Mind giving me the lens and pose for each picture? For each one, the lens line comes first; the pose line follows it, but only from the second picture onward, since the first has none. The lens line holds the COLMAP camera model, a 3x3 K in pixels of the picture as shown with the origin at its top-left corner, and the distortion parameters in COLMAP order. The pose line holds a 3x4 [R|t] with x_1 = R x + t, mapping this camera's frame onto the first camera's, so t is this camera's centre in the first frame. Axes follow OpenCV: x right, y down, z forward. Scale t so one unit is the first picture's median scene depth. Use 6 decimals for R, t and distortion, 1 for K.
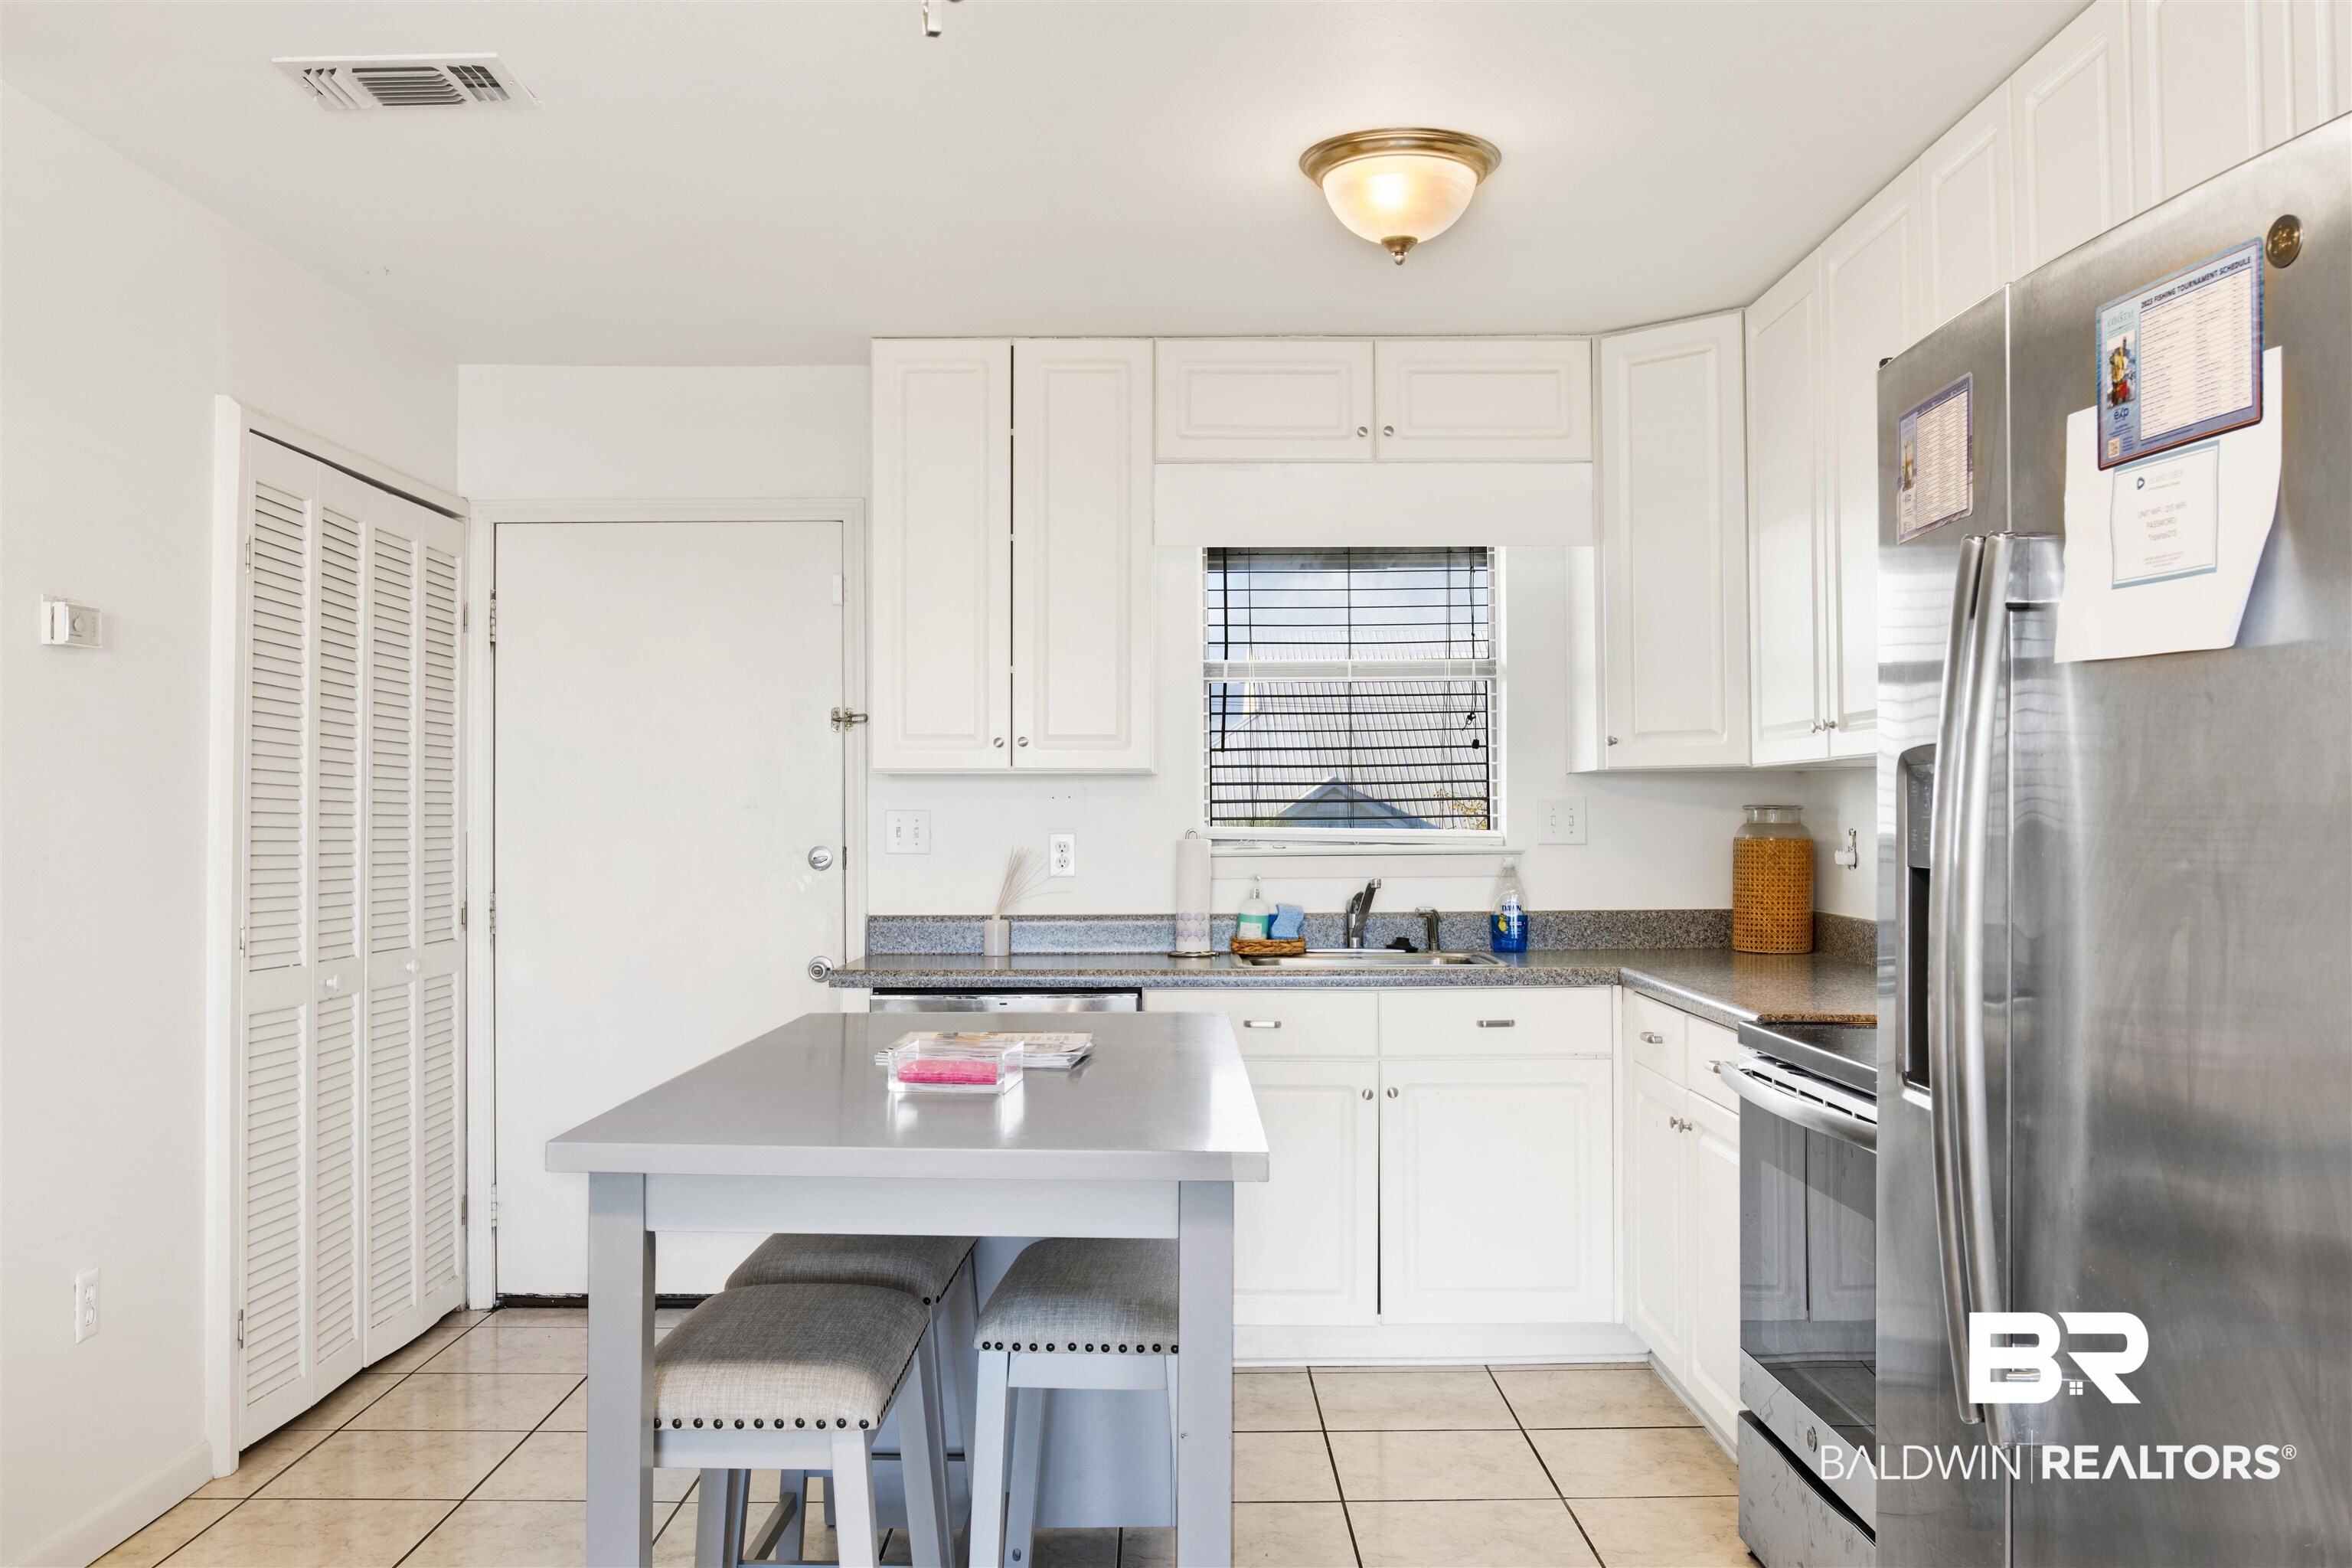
lens RADIAL K [[1992.0, 0, 1176.0], [0, 1992.0, 784.0], [0, 0, 1]] dist [-0.004618, -0.001257]
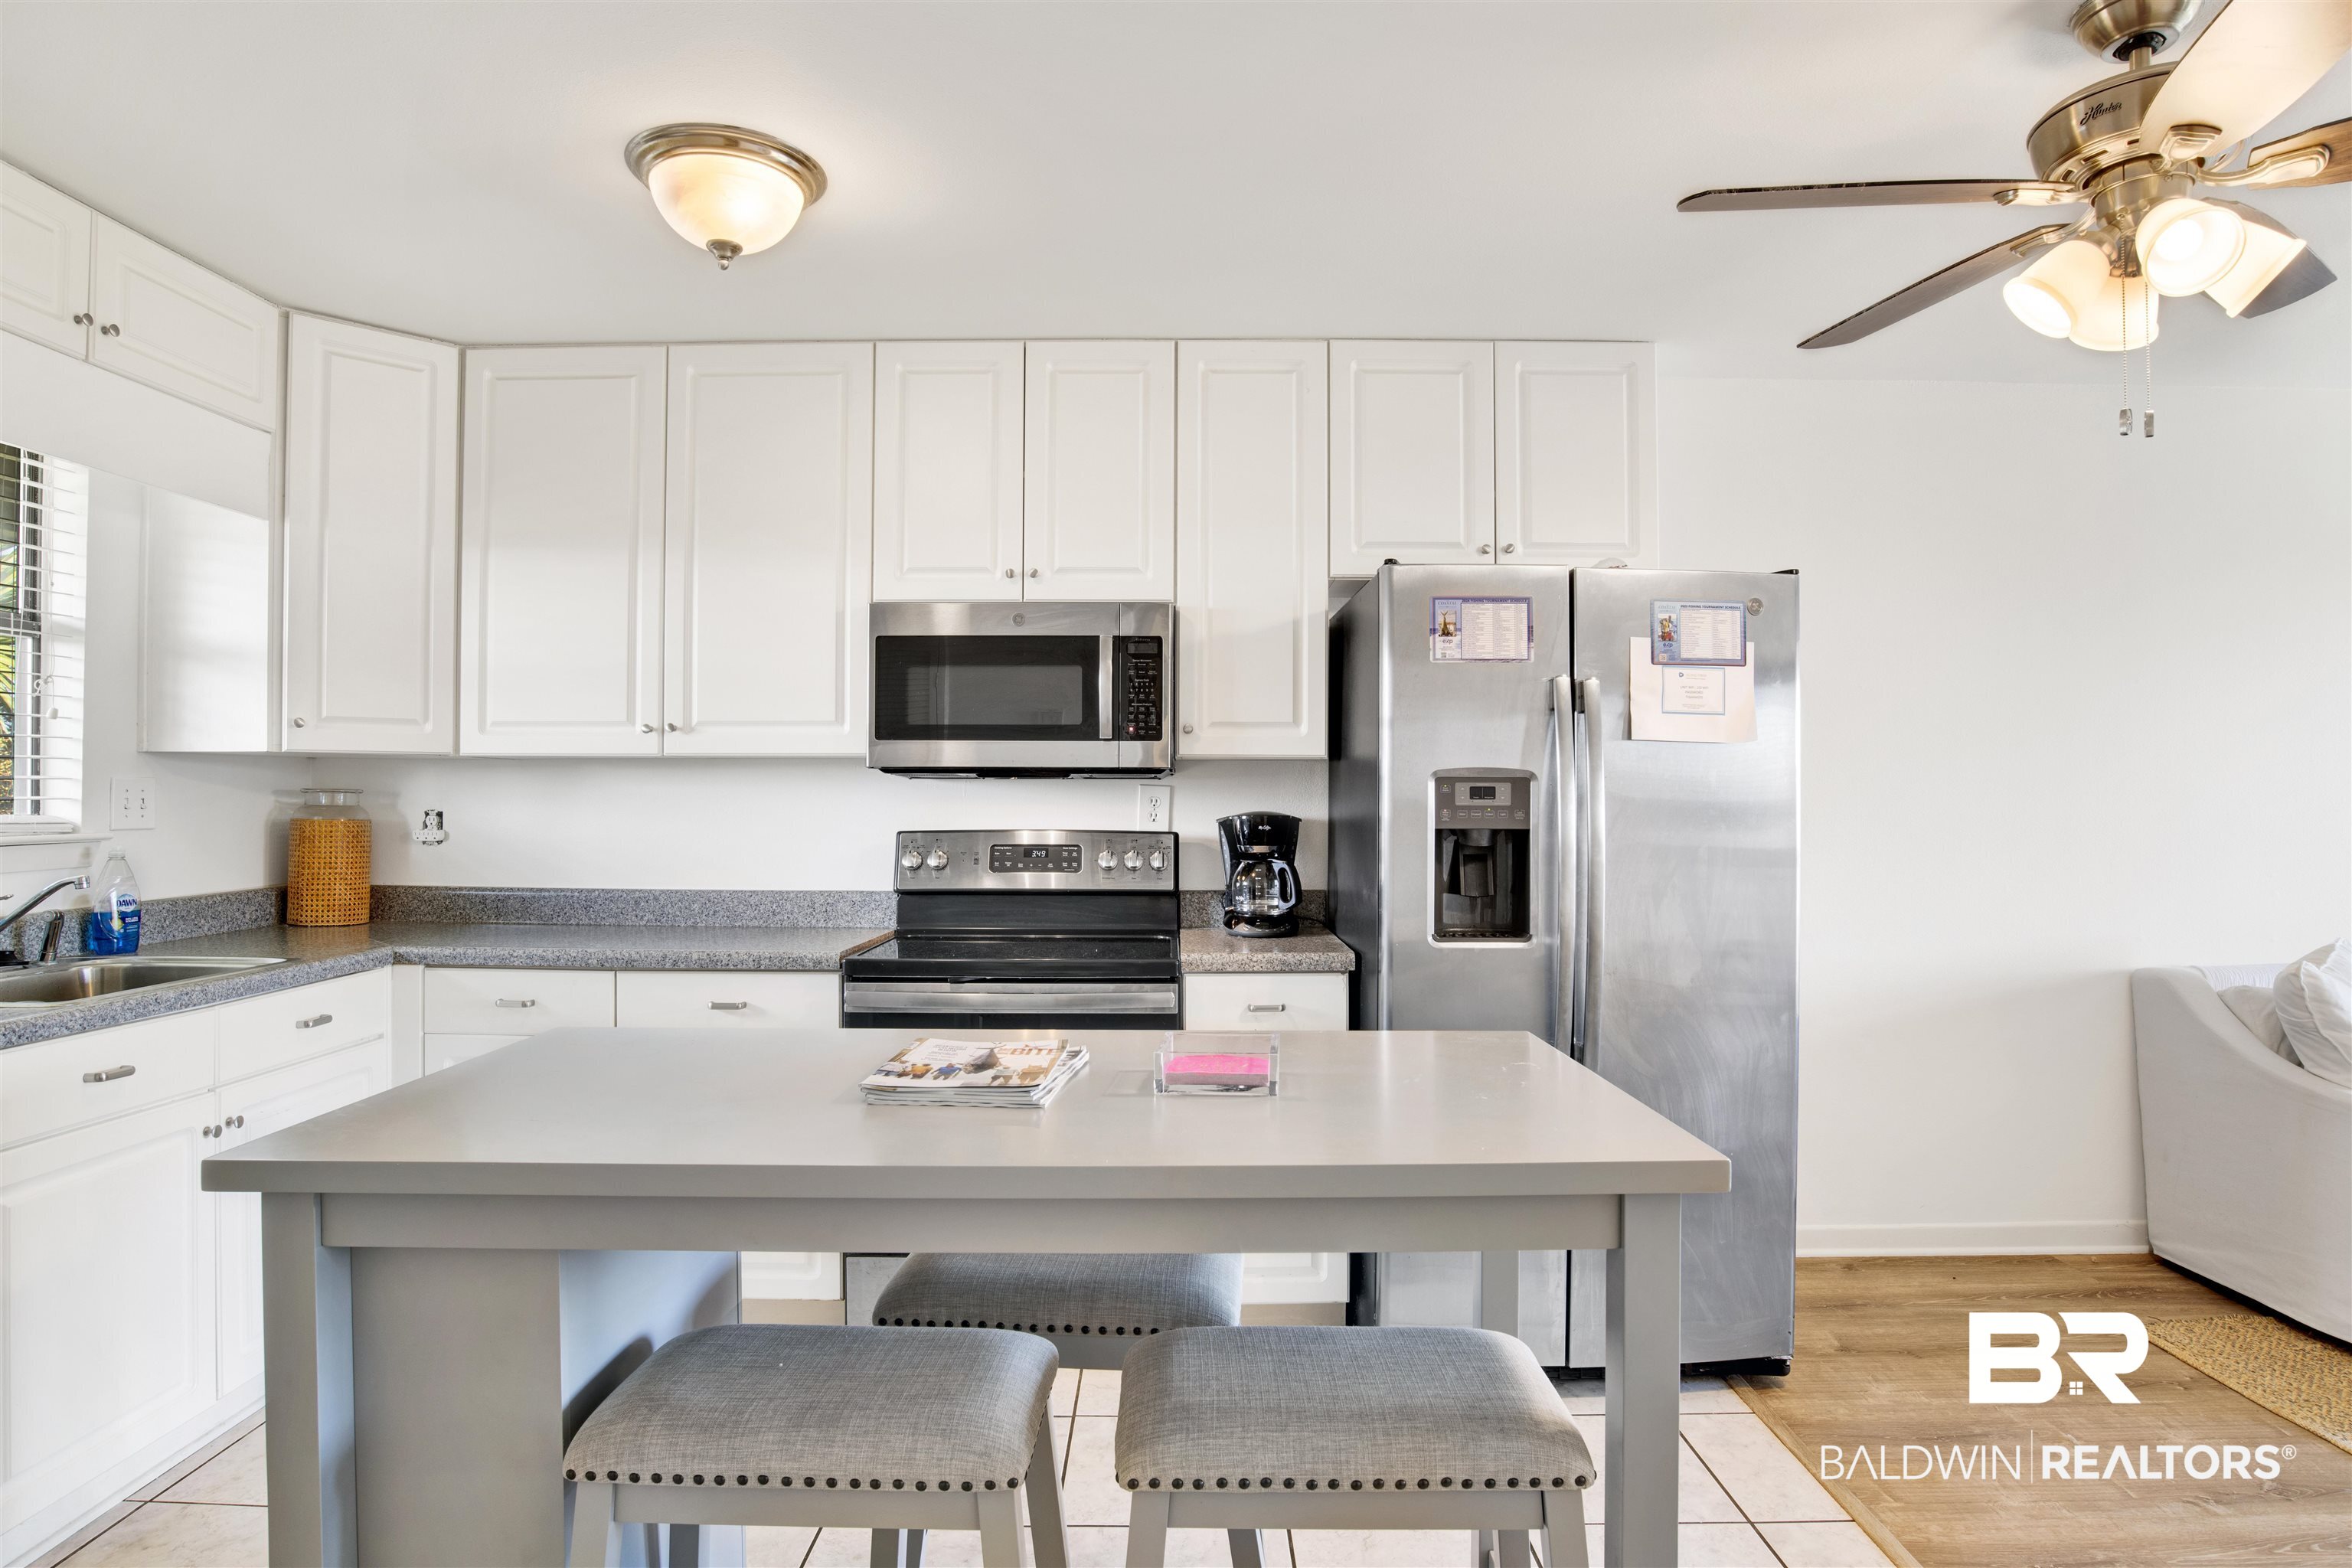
lens RADIAL K [[1308.3, 0, 1176.0], [0, 1308.3, 784.0], [0, 0, 1]] dist [-0.067223, 0.020051]
pose [[0.010589, 0.010148, 0.999892, -0.401592], [-0.019603, 0.999758, -0.009939, 0.006414], [-0.999752, -0.019496, 0.010785, 0.549562]]
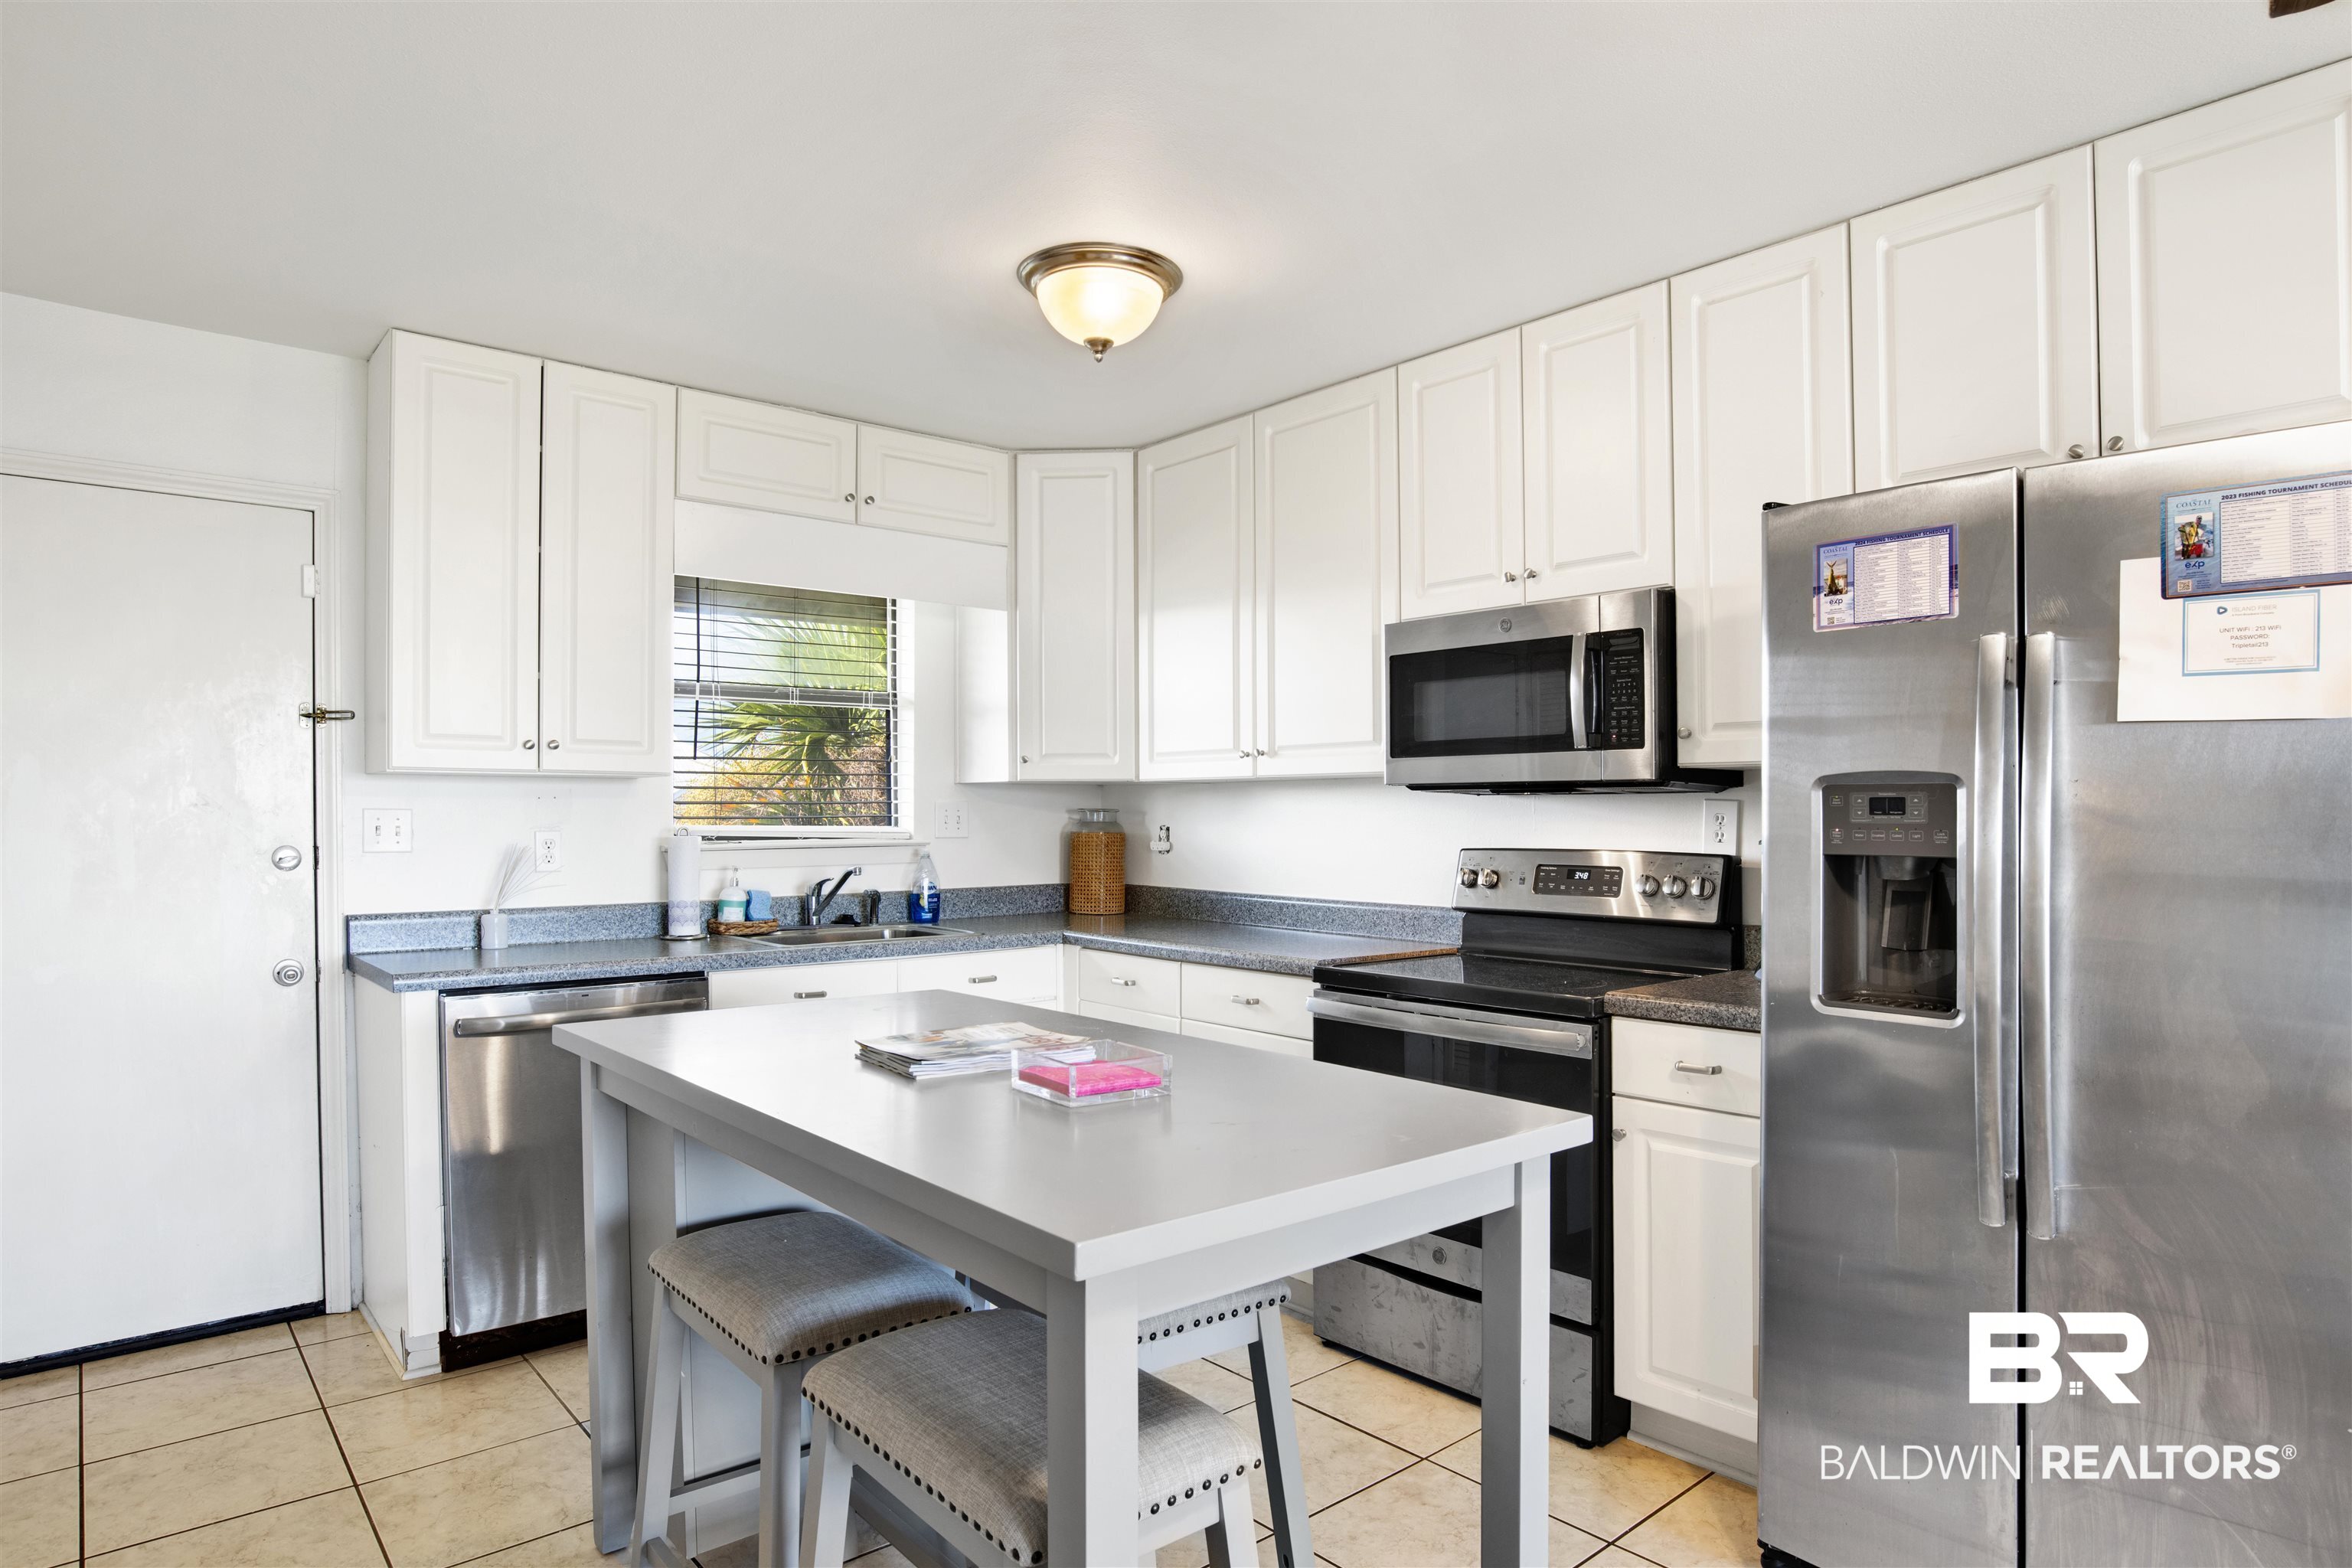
lens RADIAL K [[1333.9, 0, 1180.6], [0, 1333.9, 815.4], [0, 0, 1]] dist [-0.041001, 0.002986]
pose [[0.764423, 0.001859, 0.644712, -0.270948], [-0.013301, 0.999828, 0.012888, 0.002758], [-0.644578, -0.018427, 0.764317, 0.250328]]
